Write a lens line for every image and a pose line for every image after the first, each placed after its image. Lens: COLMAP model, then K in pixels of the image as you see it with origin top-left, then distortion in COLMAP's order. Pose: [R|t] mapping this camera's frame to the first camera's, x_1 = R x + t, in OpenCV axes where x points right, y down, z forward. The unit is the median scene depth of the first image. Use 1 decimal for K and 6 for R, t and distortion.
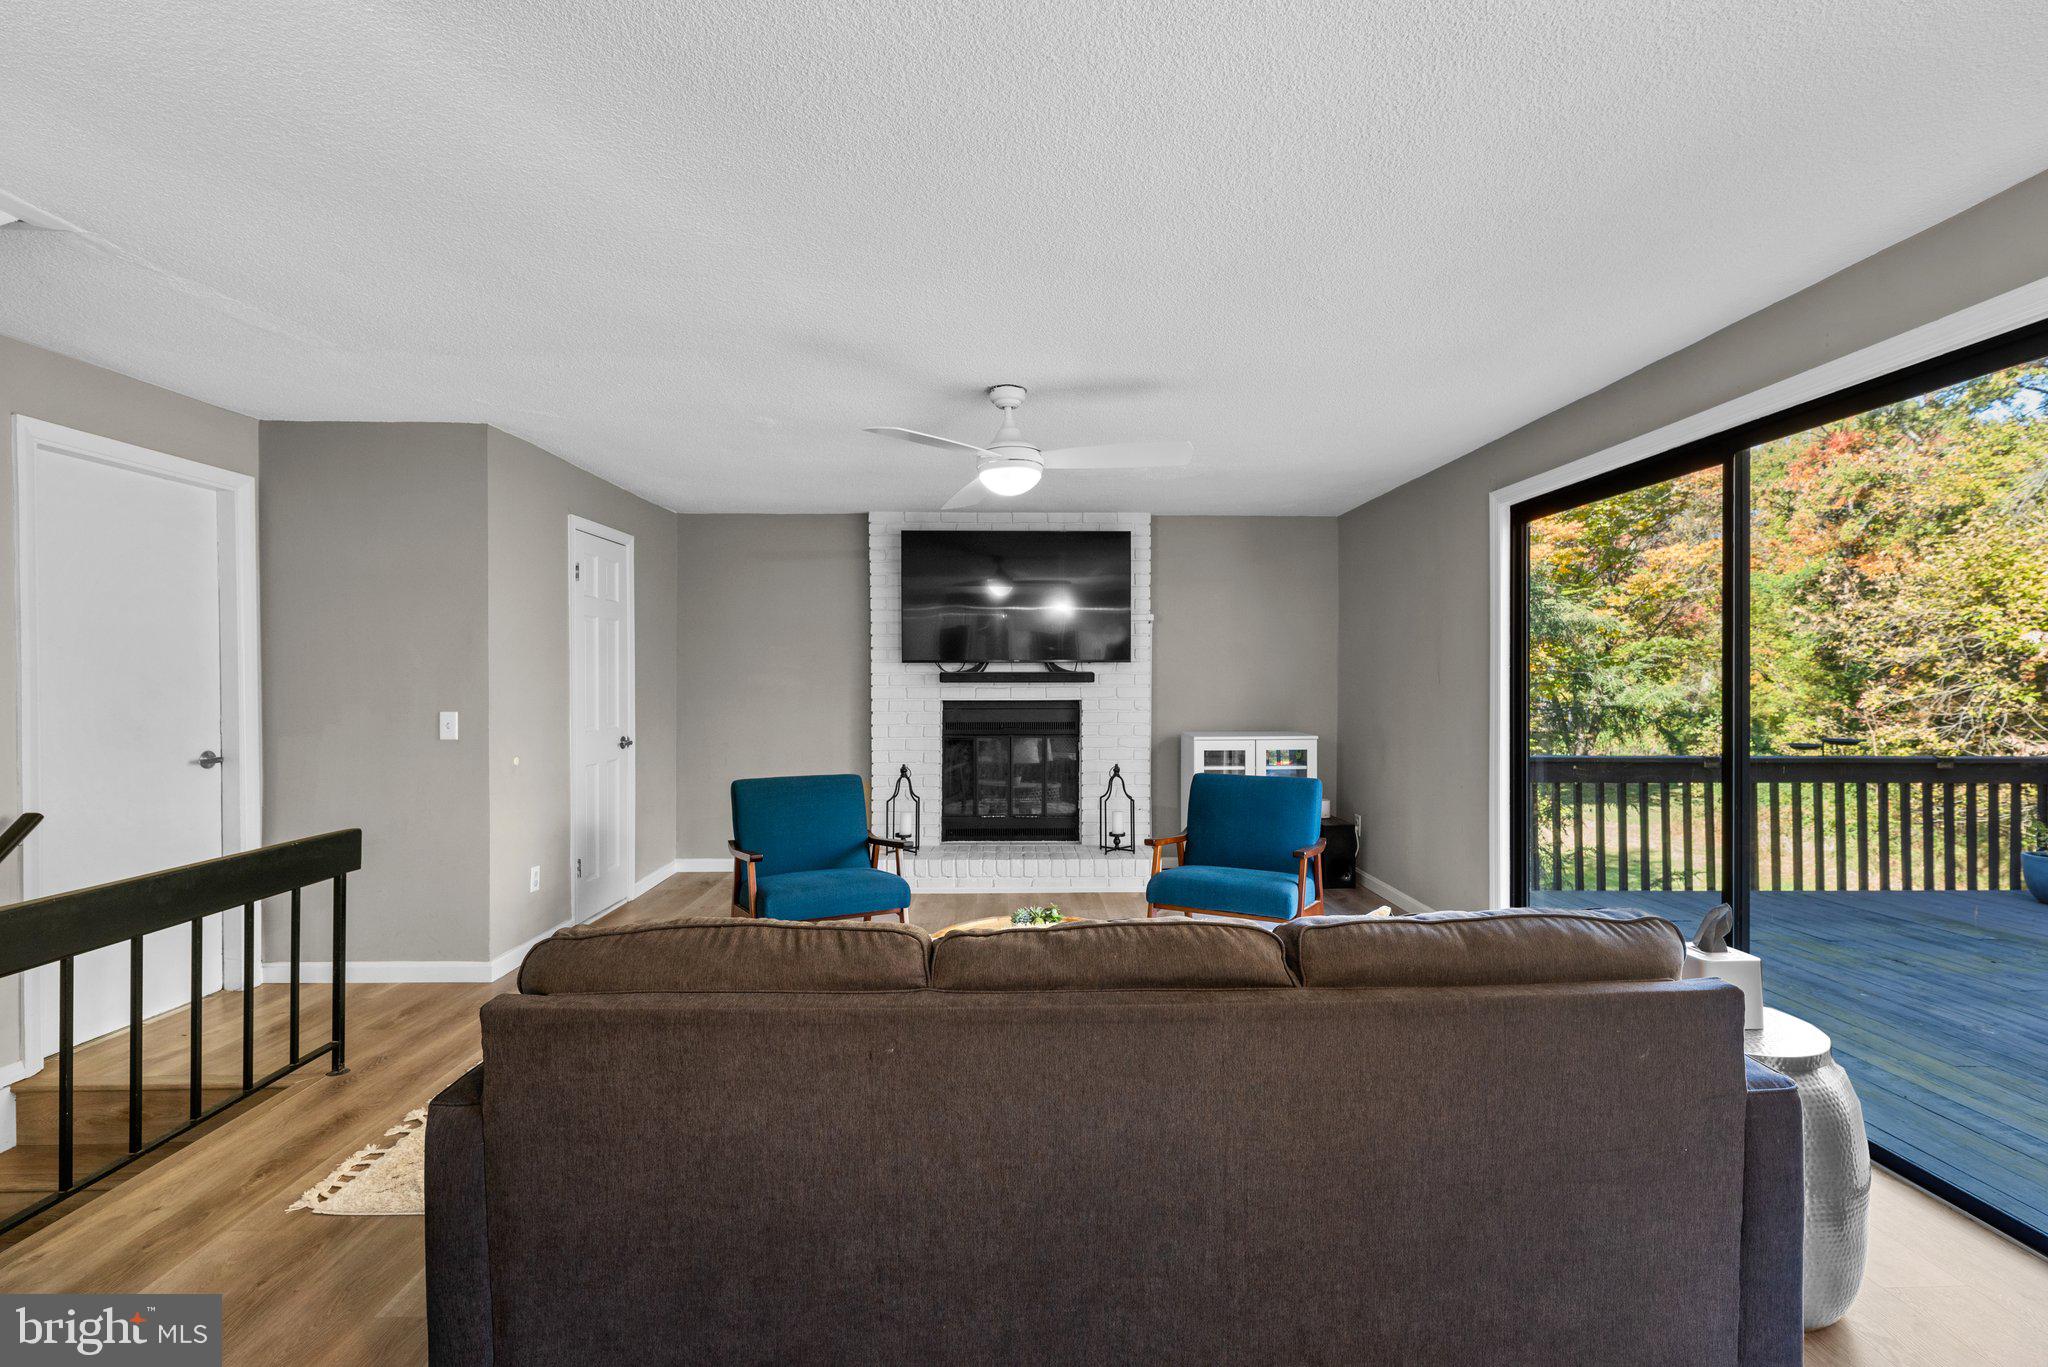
lens RADIAL K [[915.0, 0, 1022.3], [0, 915.0, 678.0], [0, 0, 1]] dist [-0.000617, 0.000031]
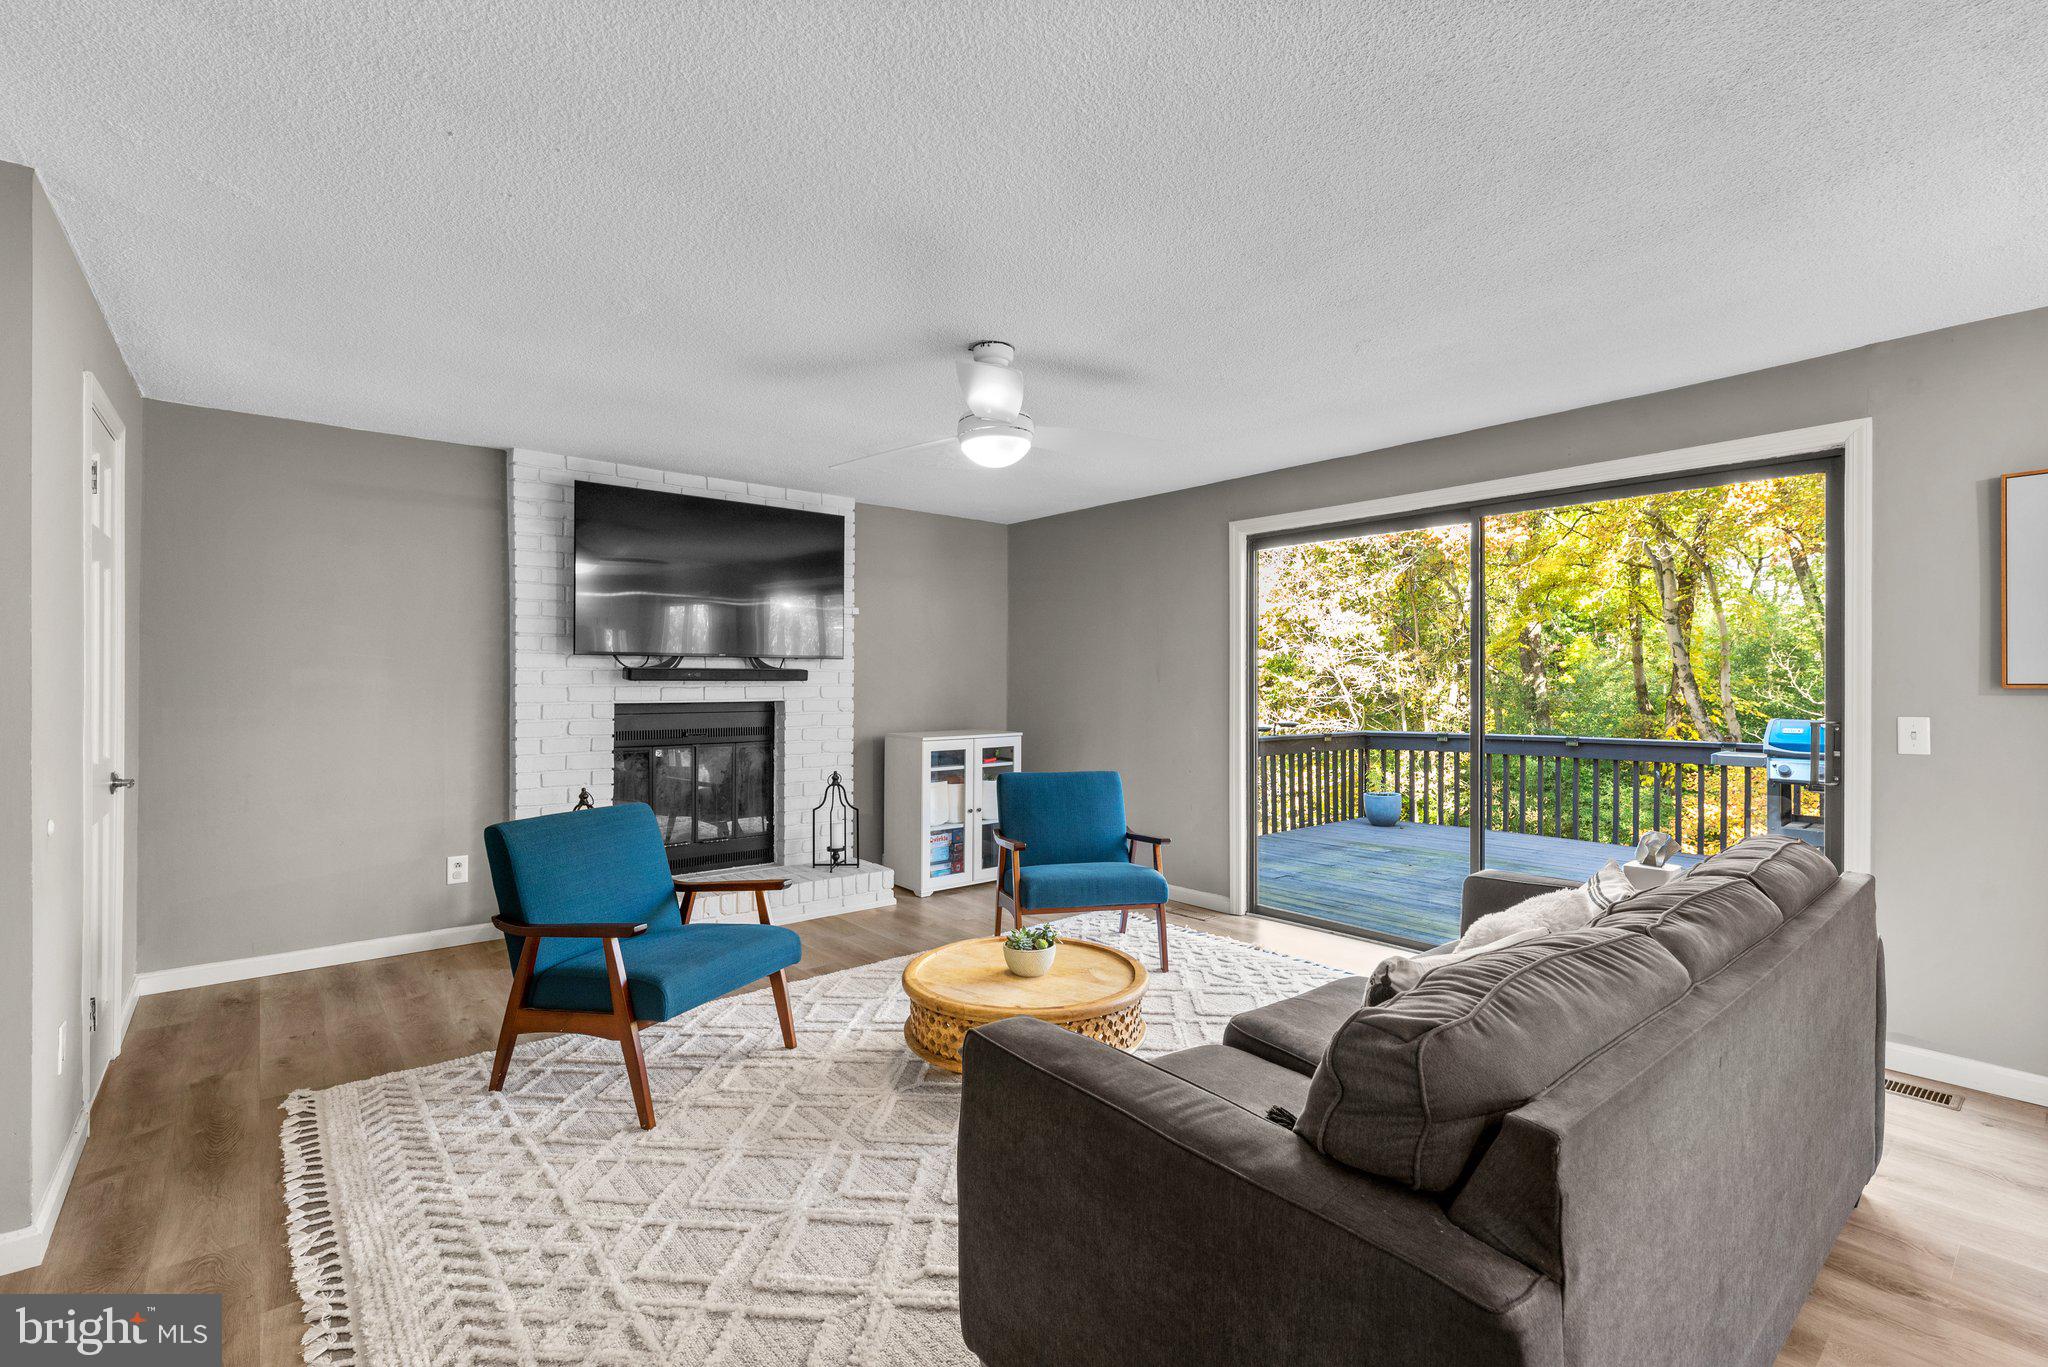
lens RADIAL K [[915.0, 0, 1005.5], [0, 915.0, 679.3], [0, 0, 1]] dist [-0.000617, 0.000031]
pose [[0.781921, 0.004991, 0.623358, -0.320689], [-0.005593, 0.999984, -0.000990, 0.002801], [-0.623352, -0.002712, 0.781936, 0.178439]]
